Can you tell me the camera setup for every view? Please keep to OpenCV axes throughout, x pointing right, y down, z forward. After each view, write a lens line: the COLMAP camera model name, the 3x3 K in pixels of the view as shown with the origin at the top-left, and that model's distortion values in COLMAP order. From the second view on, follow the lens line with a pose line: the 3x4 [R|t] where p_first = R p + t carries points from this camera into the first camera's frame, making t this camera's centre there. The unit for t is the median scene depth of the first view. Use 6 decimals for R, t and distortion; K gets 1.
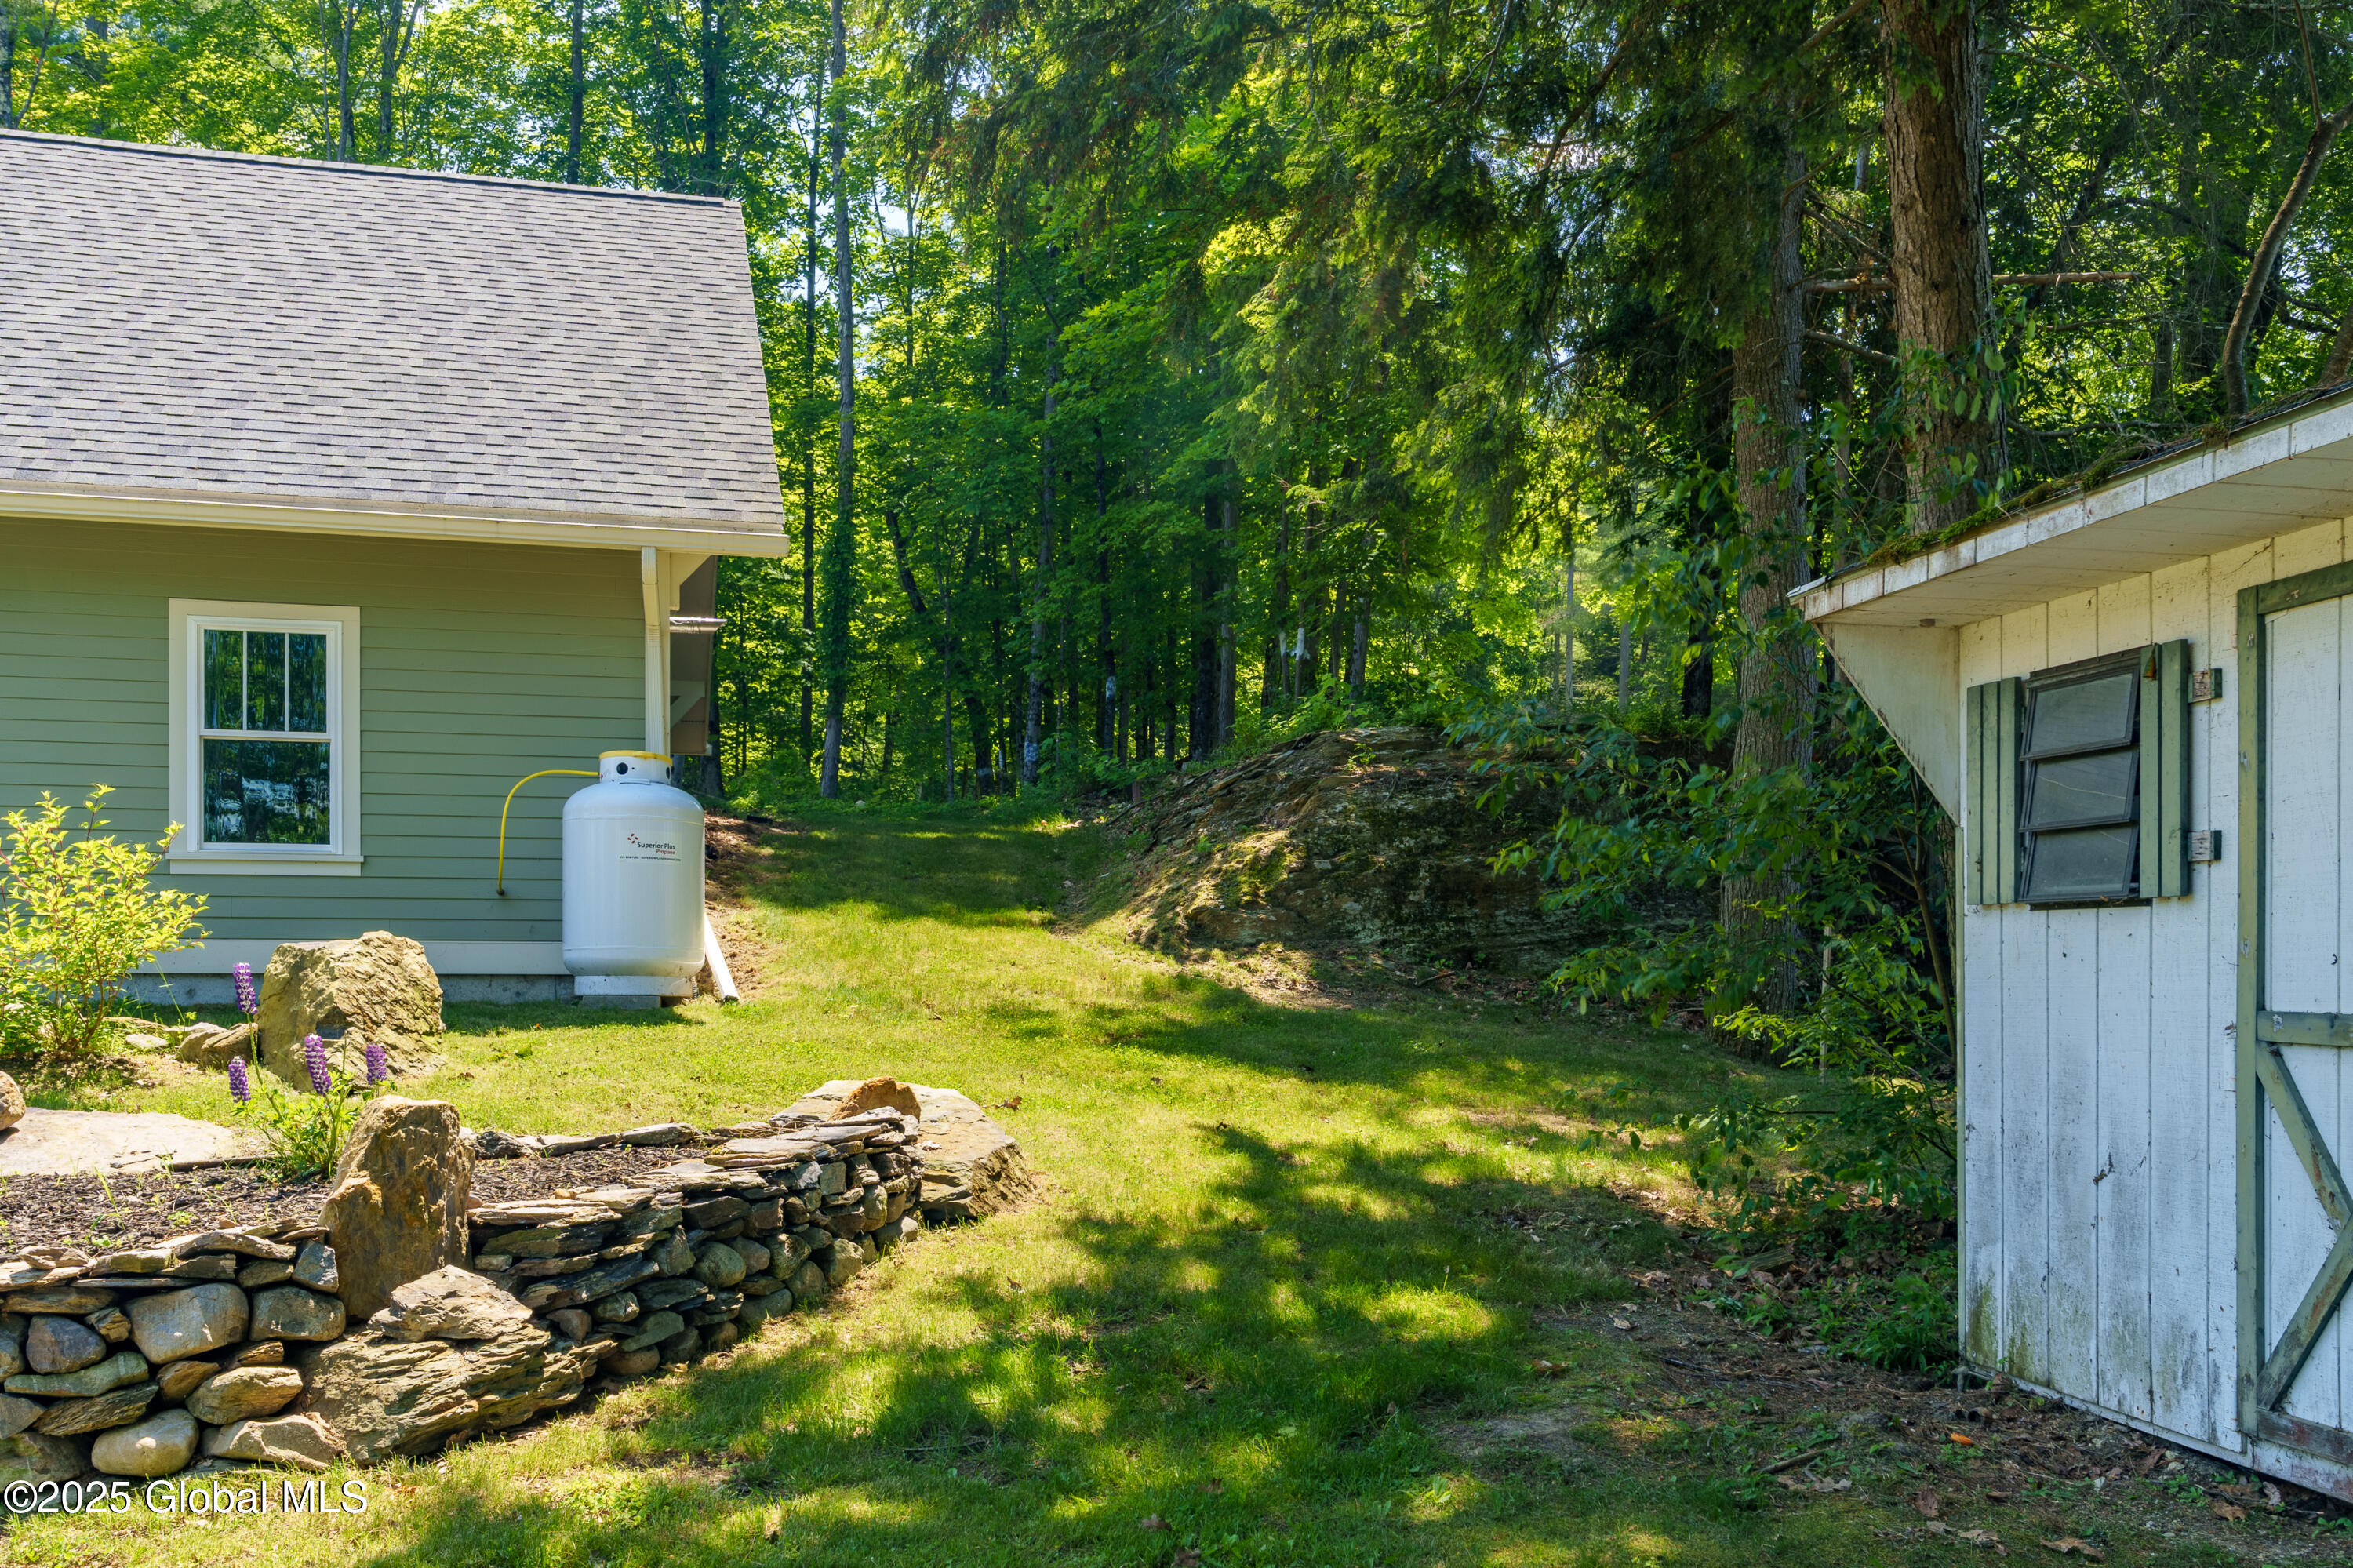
lens RADIAL K [[2090.1, 0, 1174.9], [0, 2090.1, 925.7], [0, 0, 1]] dist [0.004619, 0.004497]
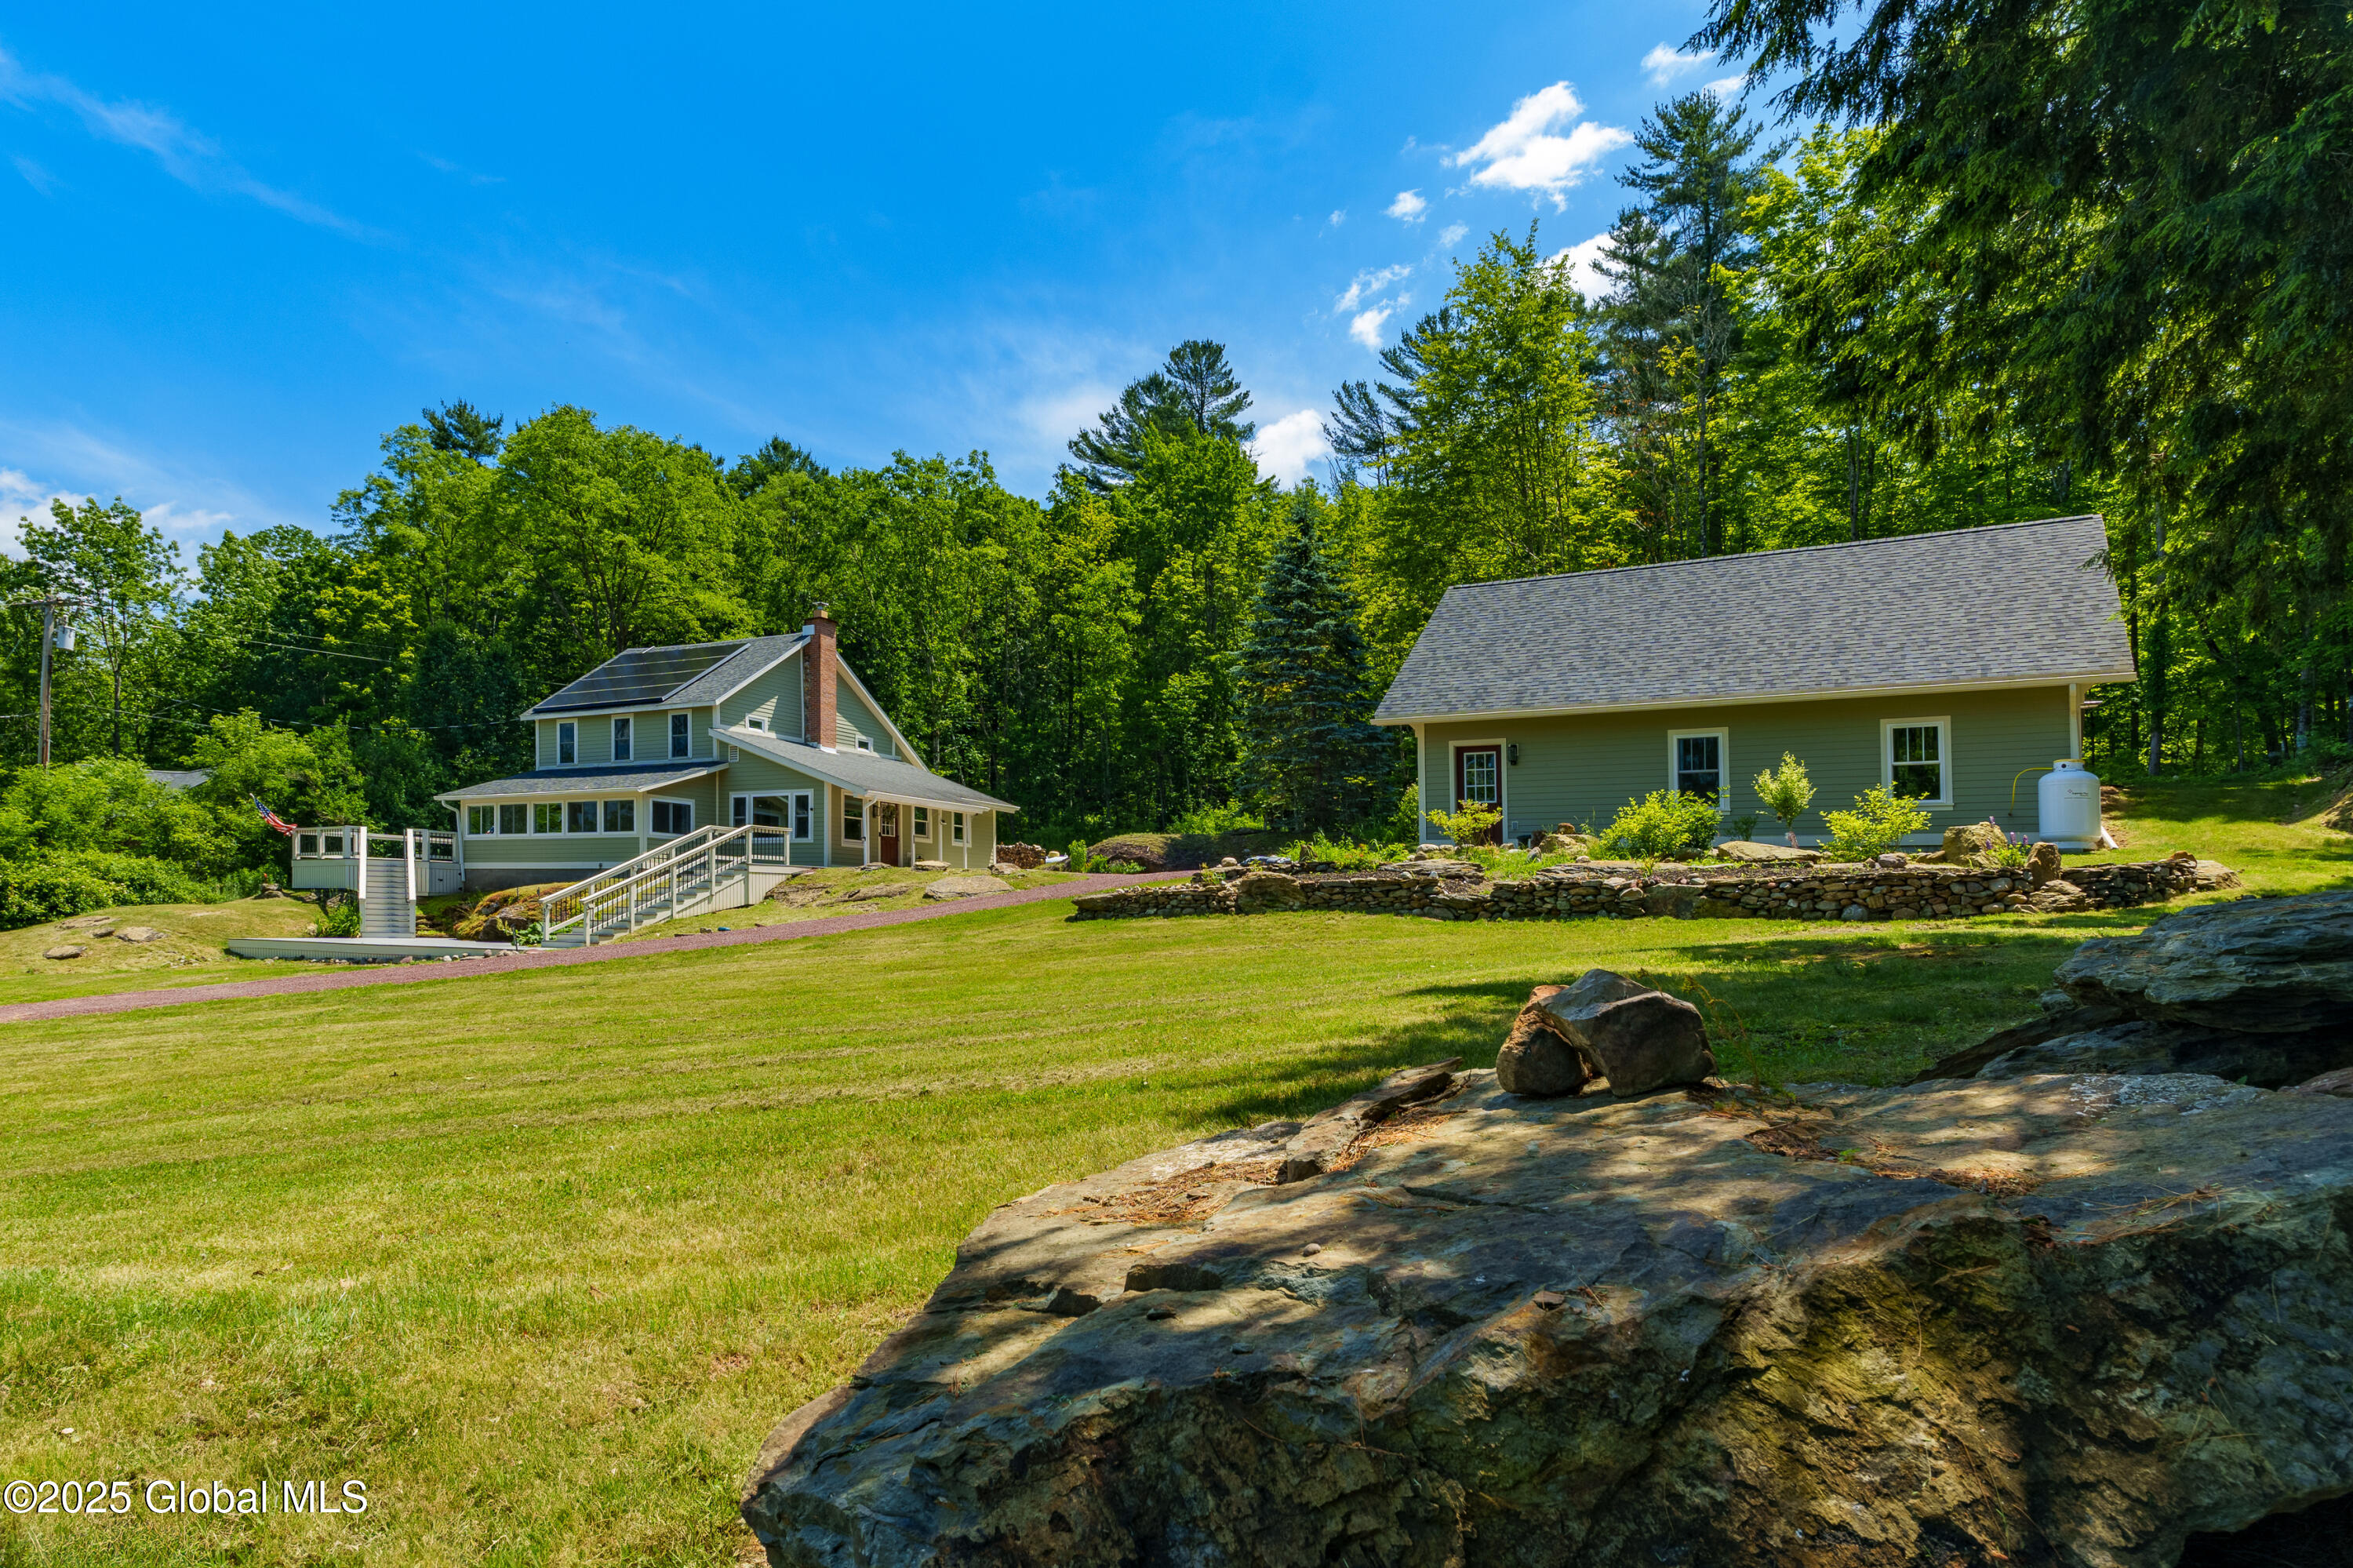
lens RADIAL K [[1336.8, 0, 1135.5], [0, 1336.8, 844.5], [0, 0, 1]] dist [-0.000509, -0.000079]
pose [[0.685883, -0.026730, -0.727220, 0.207679], [0.005609, 0.999490, -0.031448, 0.092285], [0.727690, 0.017491, 0.685683, -1.313244]]
